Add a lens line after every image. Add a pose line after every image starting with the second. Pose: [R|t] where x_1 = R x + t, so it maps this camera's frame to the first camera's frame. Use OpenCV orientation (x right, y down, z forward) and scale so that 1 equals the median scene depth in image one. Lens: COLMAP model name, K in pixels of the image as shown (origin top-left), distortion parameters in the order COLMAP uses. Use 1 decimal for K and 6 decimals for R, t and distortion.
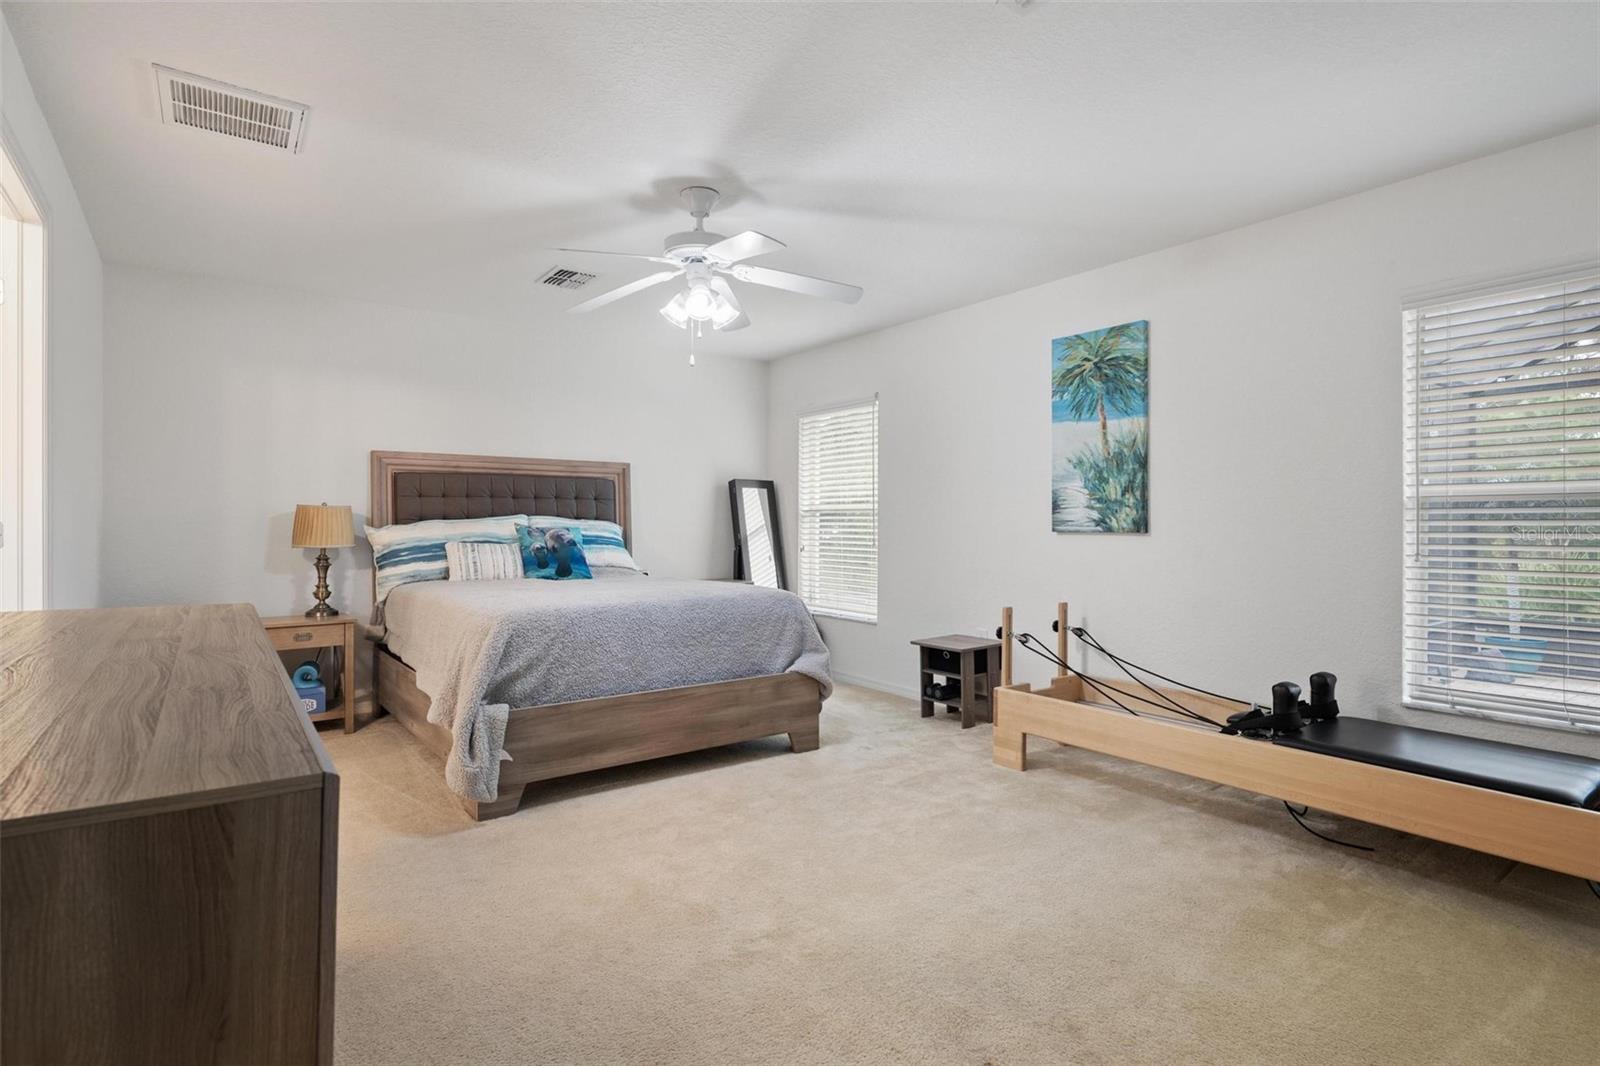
lens RADIAL K [[789.3, 0, 802.1], [0, 789.3, 511.5], [0, 0, 1]] dist [-0.001490, -0.000318]
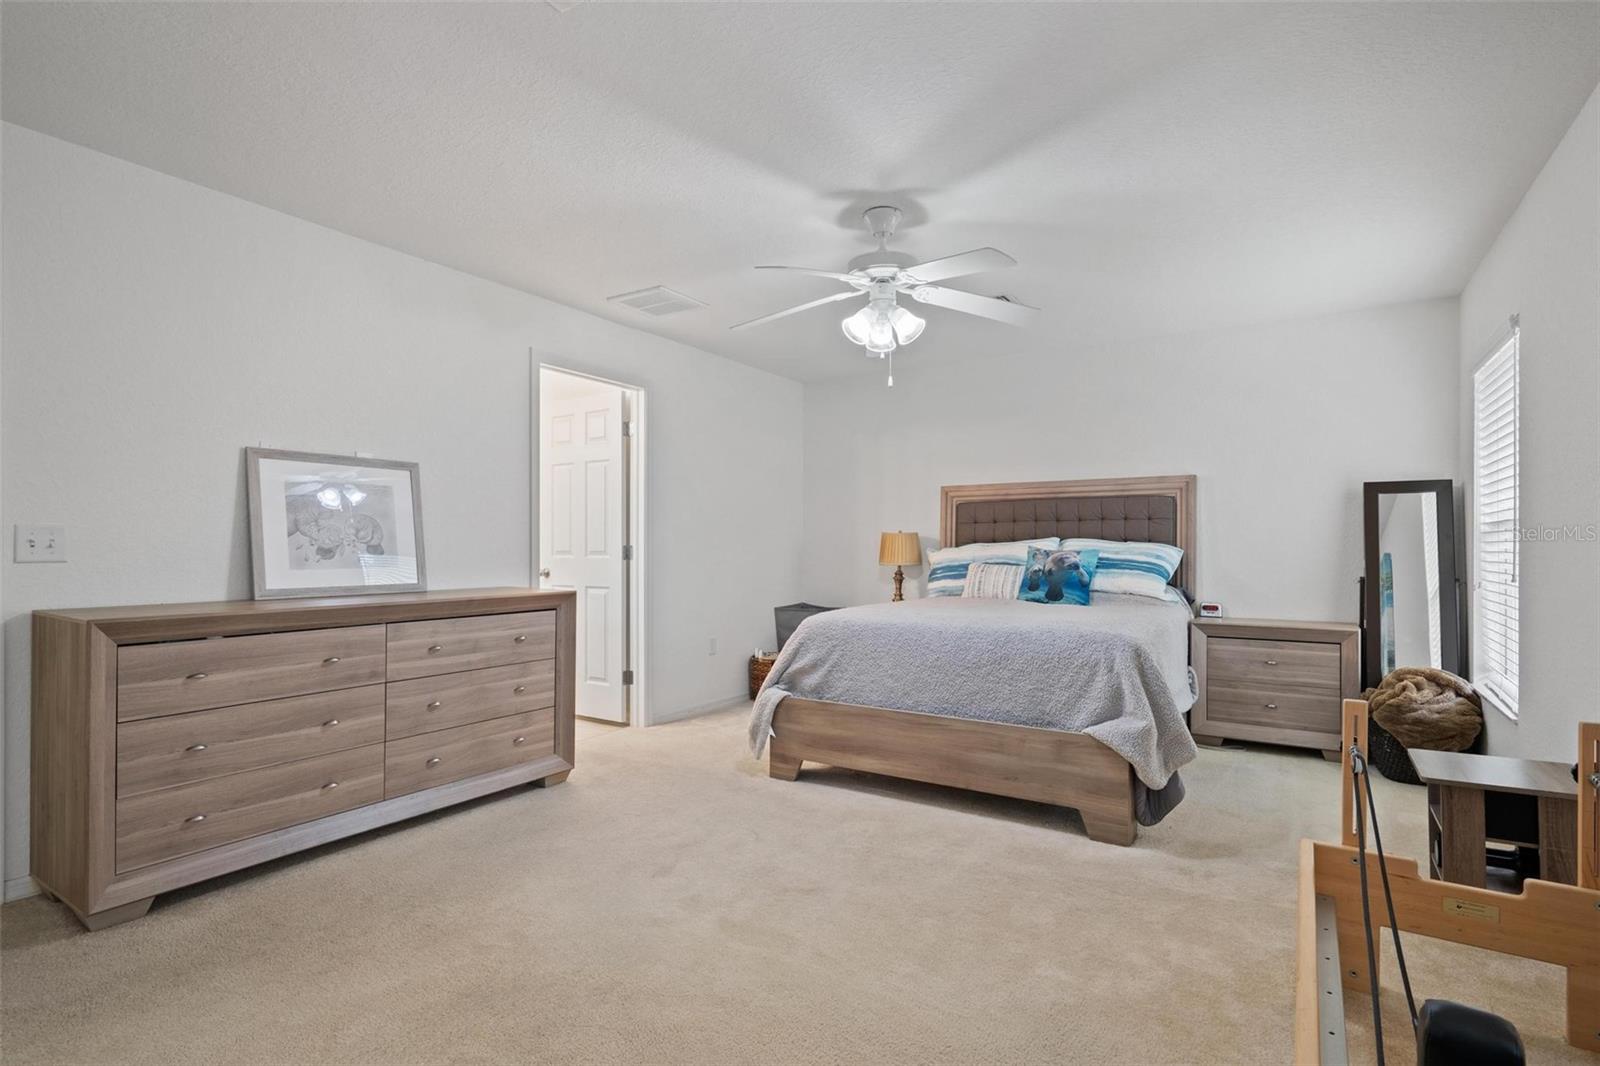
lens RADIAL K [[783.7, 0, 800.0], [0, 783.7, 533.0], [0, 0, 1]] dist [-0.000480, -0.000657]
pose [[0.345937, -0.019048, -0.938064, 0.532209], [0.017120, 0.999756, -0.013987, 0.007657], [0.938102, -0.011221, 0.346178, 0.394009]]
